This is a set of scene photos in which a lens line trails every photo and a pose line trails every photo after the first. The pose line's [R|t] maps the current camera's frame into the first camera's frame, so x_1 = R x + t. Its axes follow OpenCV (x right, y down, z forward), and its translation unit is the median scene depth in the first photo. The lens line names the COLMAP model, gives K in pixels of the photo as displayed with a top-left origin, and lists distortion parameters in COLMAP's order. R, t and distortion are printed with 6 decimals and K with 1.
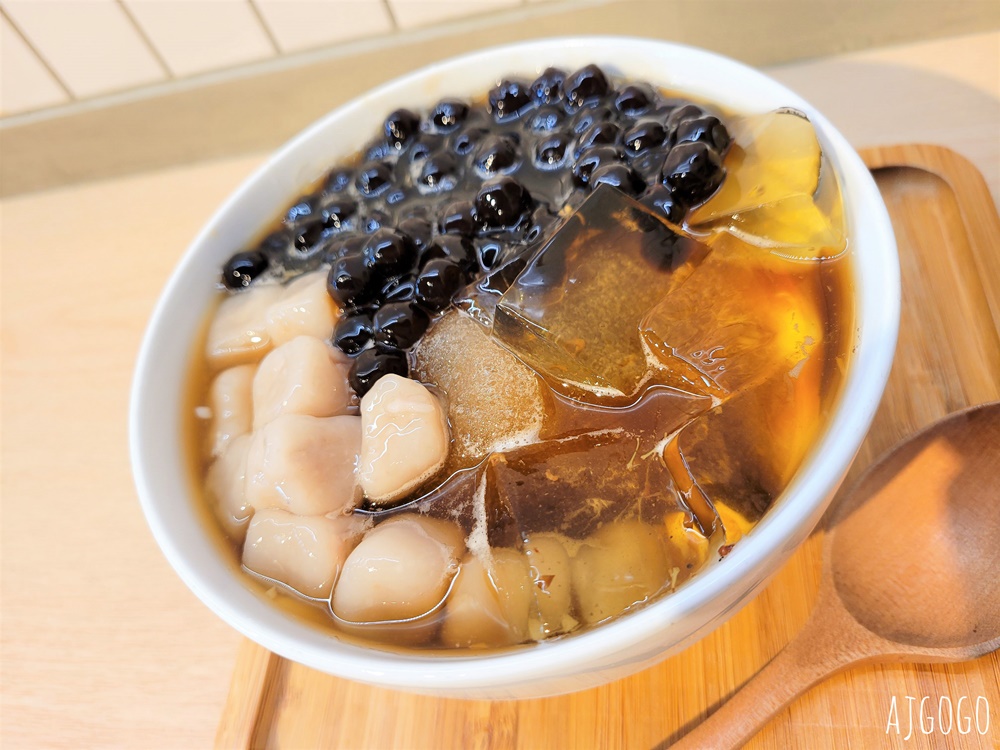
lens RADIAL K [[769.9, 0, 500.0], [0, 769.9, 375.0], [0, 0, 1]] dist [-0.001651, -0.044647]
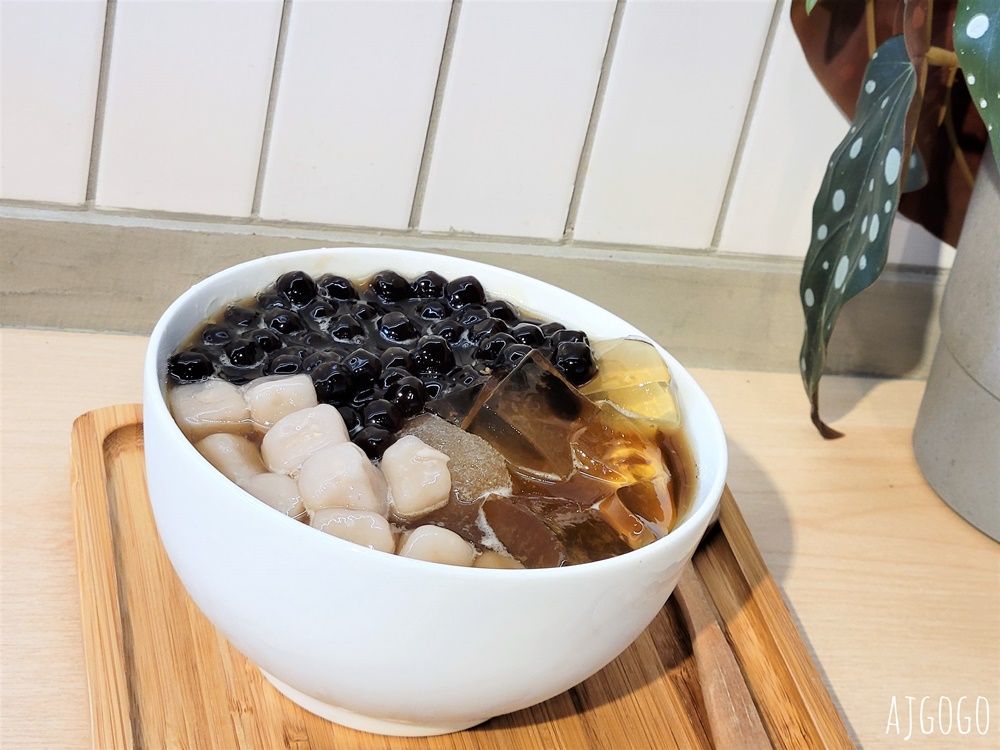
lens RADIAL K [[819.7, 0, 500.0], [0, 819.7, 375.0], [0, 0, 1]] dist [-0.004944, -0.000180]
pose [[0.931350, 0.212745, 0.295510, -0.368159], [-0.124081, 0.948419, -0.291727, 0.245426], [-0.342330, 0.235033, 0.909708, -0.370595]]
